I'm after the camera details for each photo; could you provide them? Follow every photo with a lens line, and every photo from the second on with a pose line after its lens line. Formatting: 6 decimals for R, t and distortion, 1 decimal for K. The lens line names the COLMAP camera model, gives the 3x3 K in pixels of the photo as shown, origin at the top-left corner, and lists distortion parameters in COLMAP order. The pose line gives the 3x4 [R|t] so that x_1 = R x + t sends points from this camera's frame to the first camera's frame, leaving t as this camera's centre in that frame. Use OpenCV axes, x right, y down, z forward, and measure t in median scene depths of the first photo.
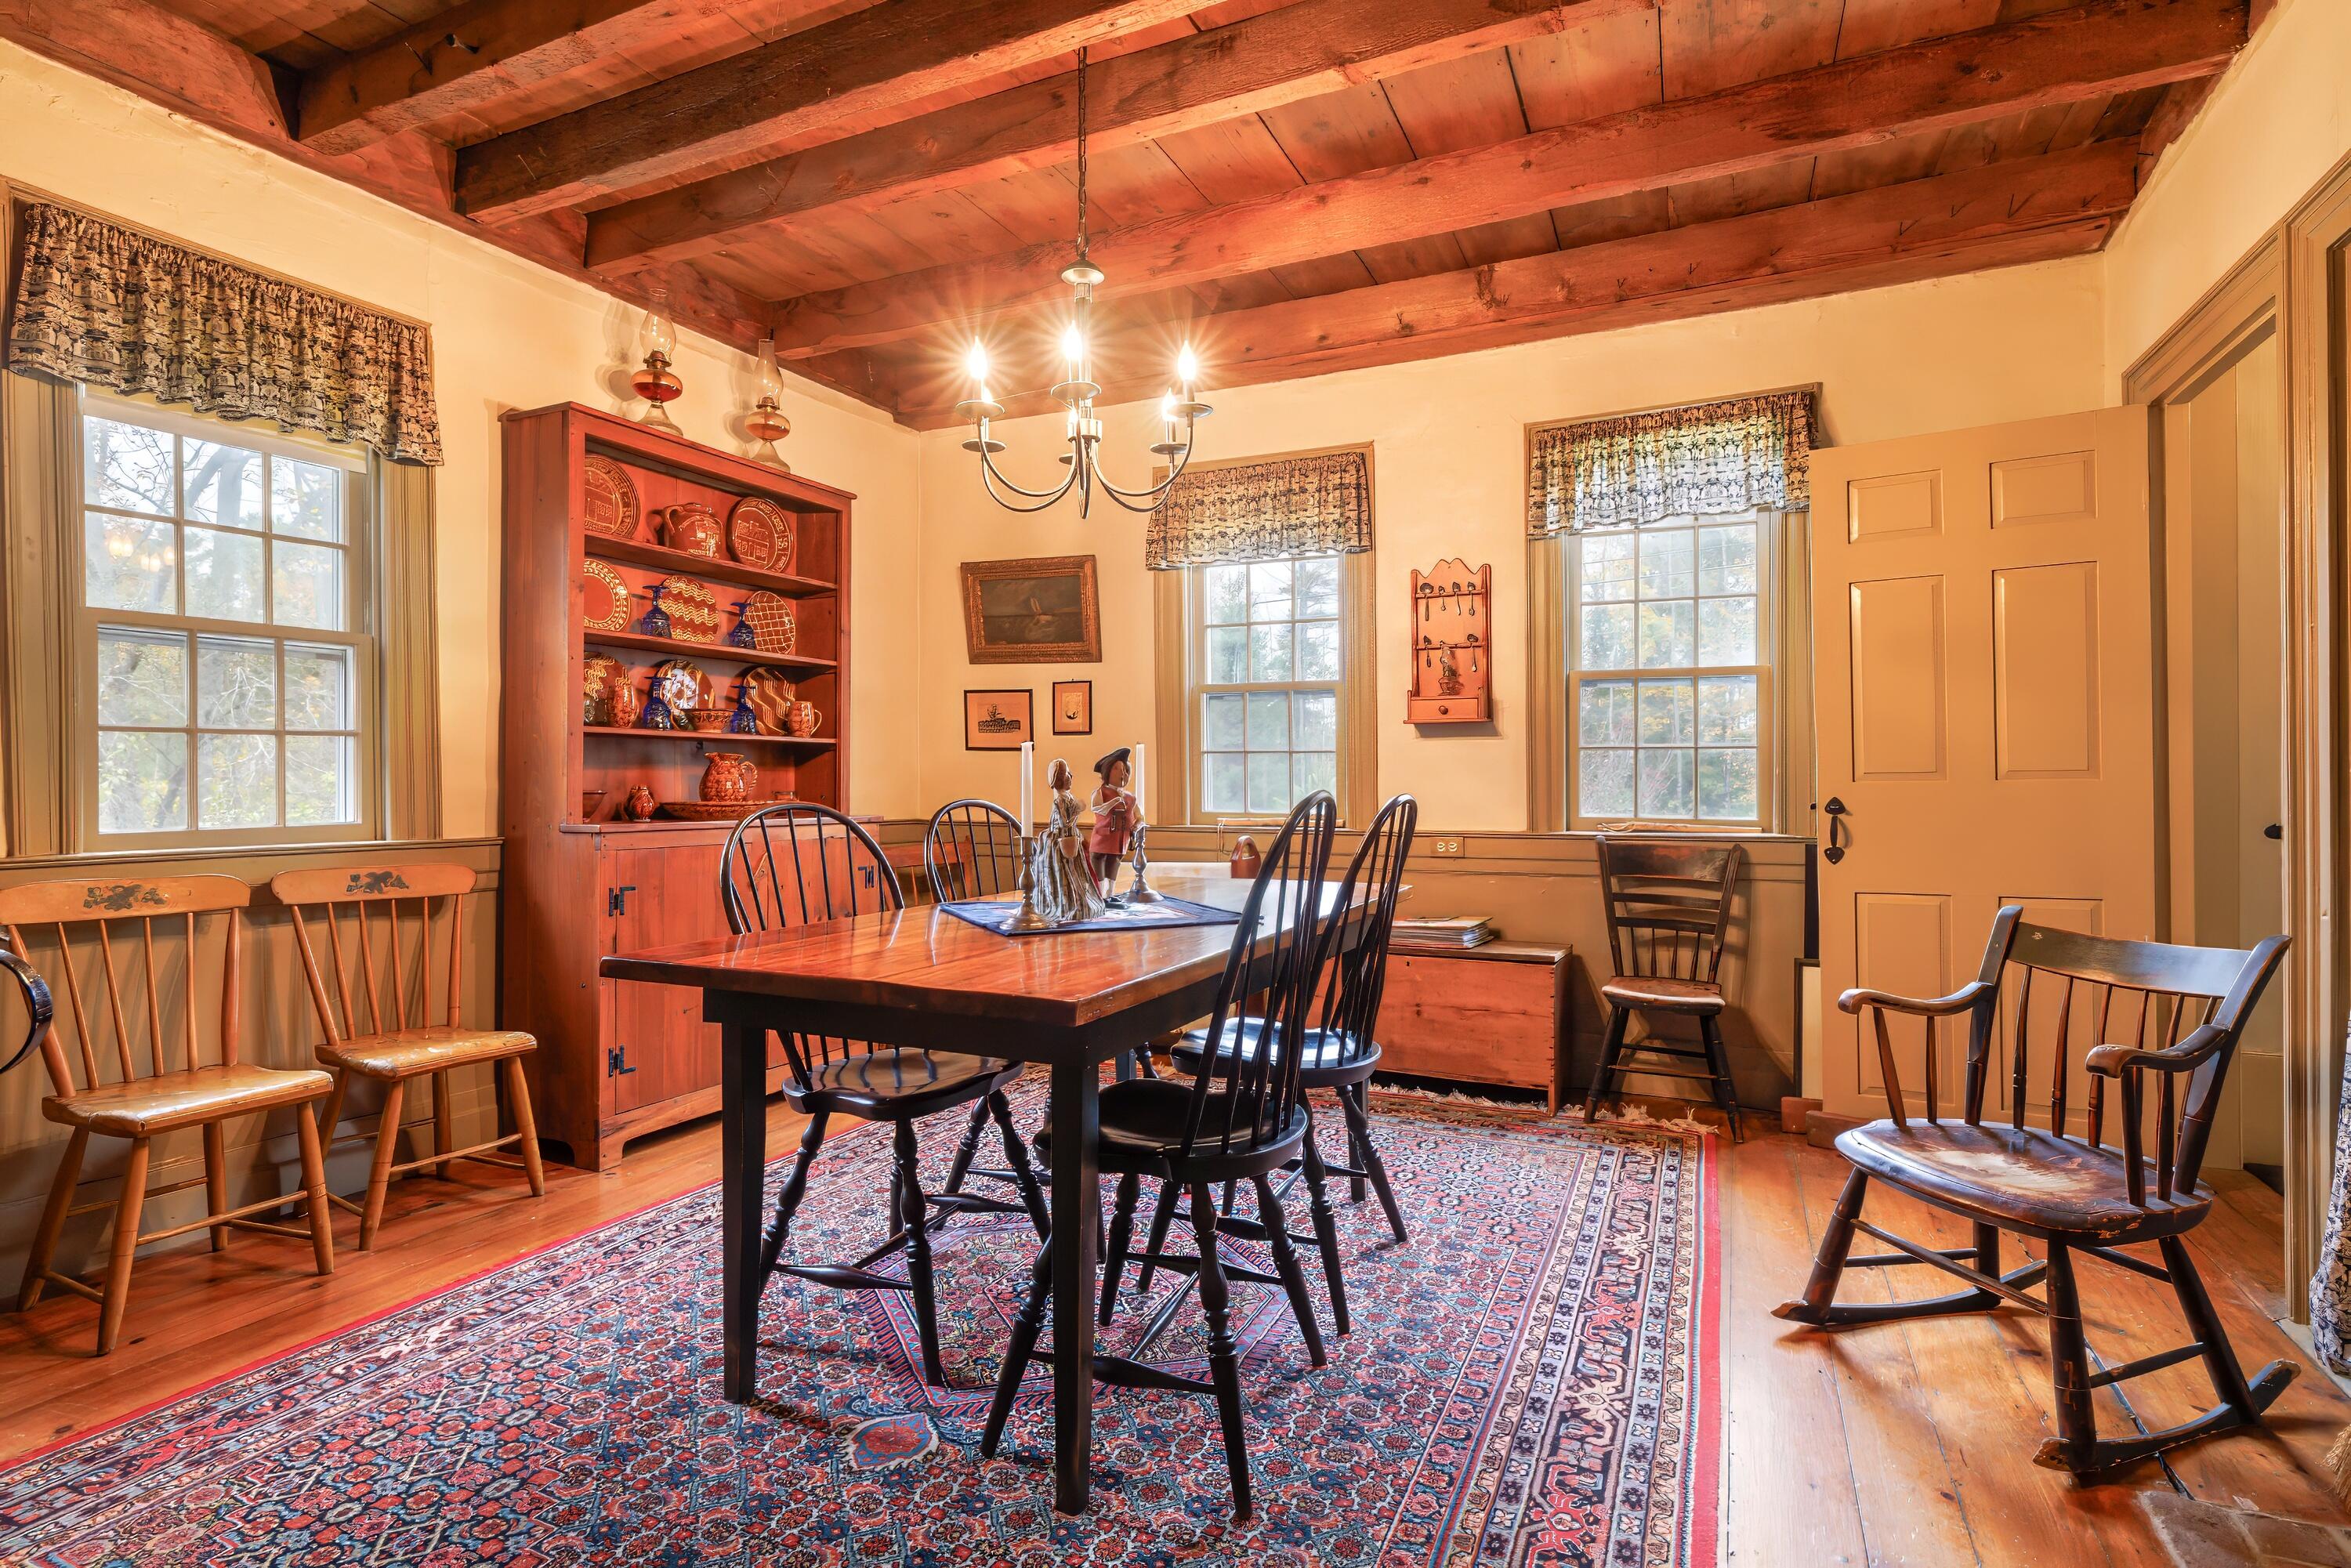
lens RADIAL K [[1178.4, 0, 1175.5], [0, 1178.4, 784.0], [0, 0, 1]] dist [-0.002466, -0.000205]
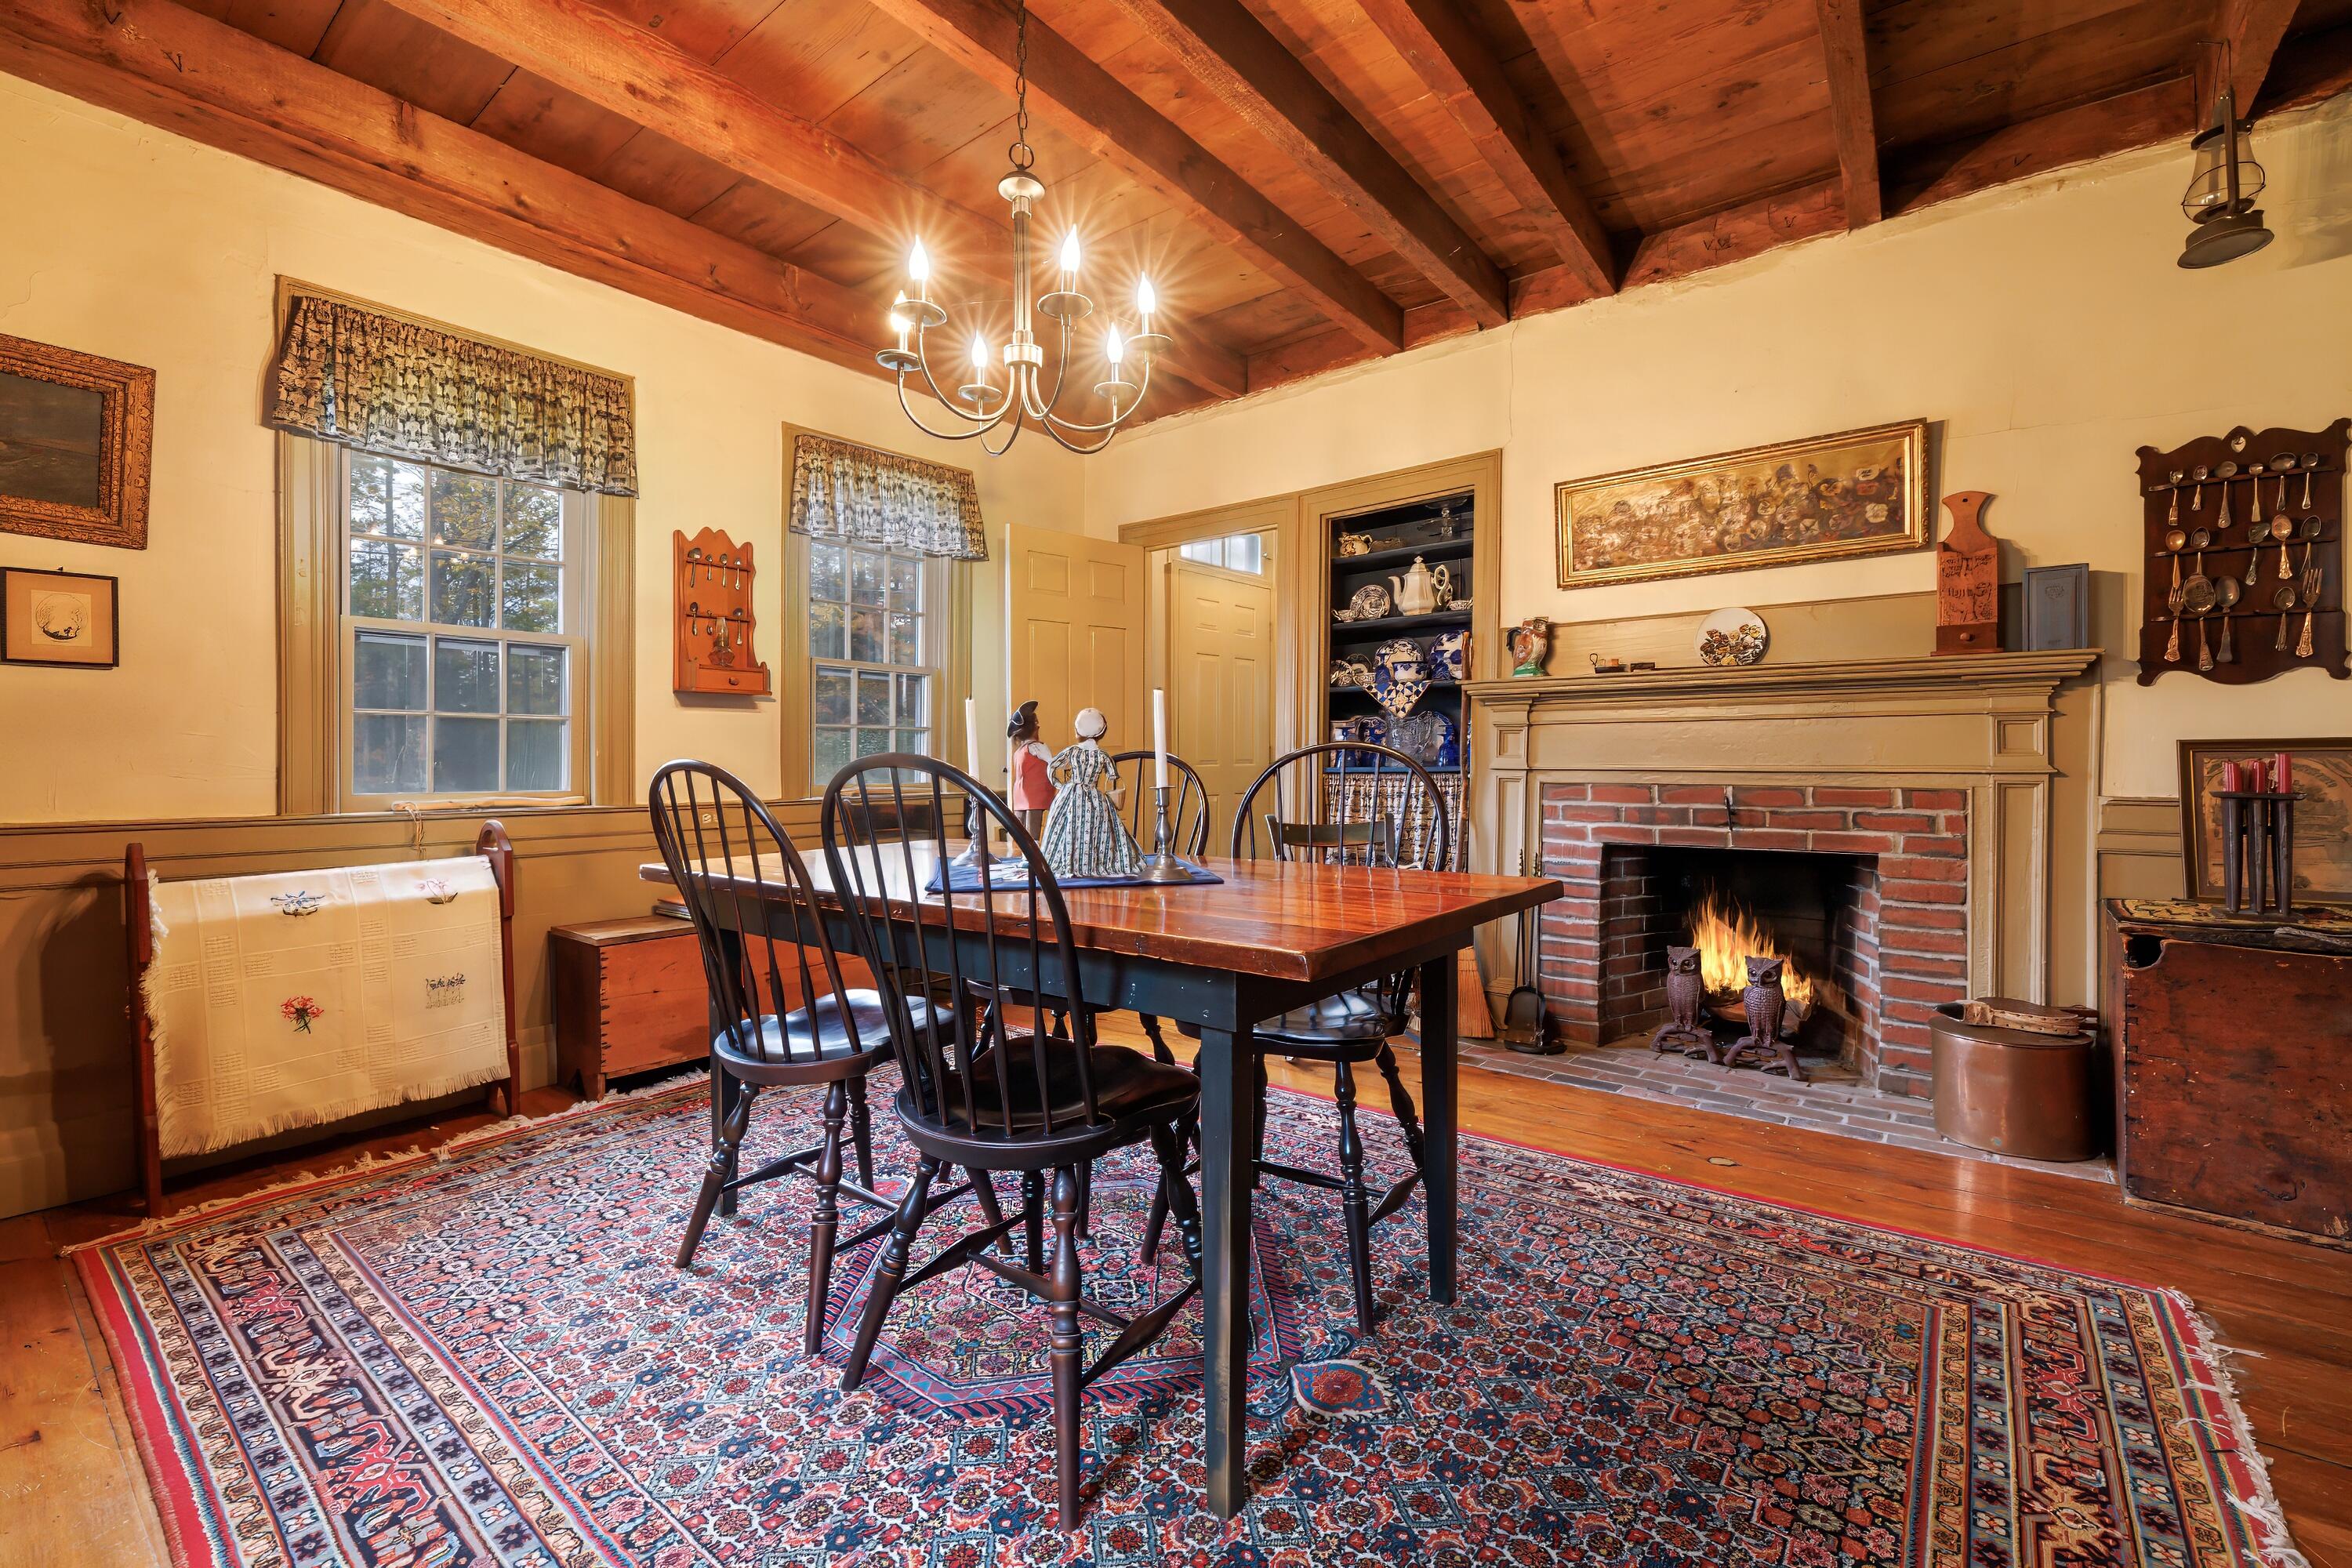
lens RADIAL K [[989.0, 0, 1176.0], [0, 989.0, 784.0], [0, 0, 1]] dist [-0.000376, -0.000018]
pose [[0.230896, -0.022857, 0.972710, -0.500083], [0.007466, 0.999736, 0.021720, 0.009515], [-0.972950, 0.002247, 0.231005, 0.432049]]
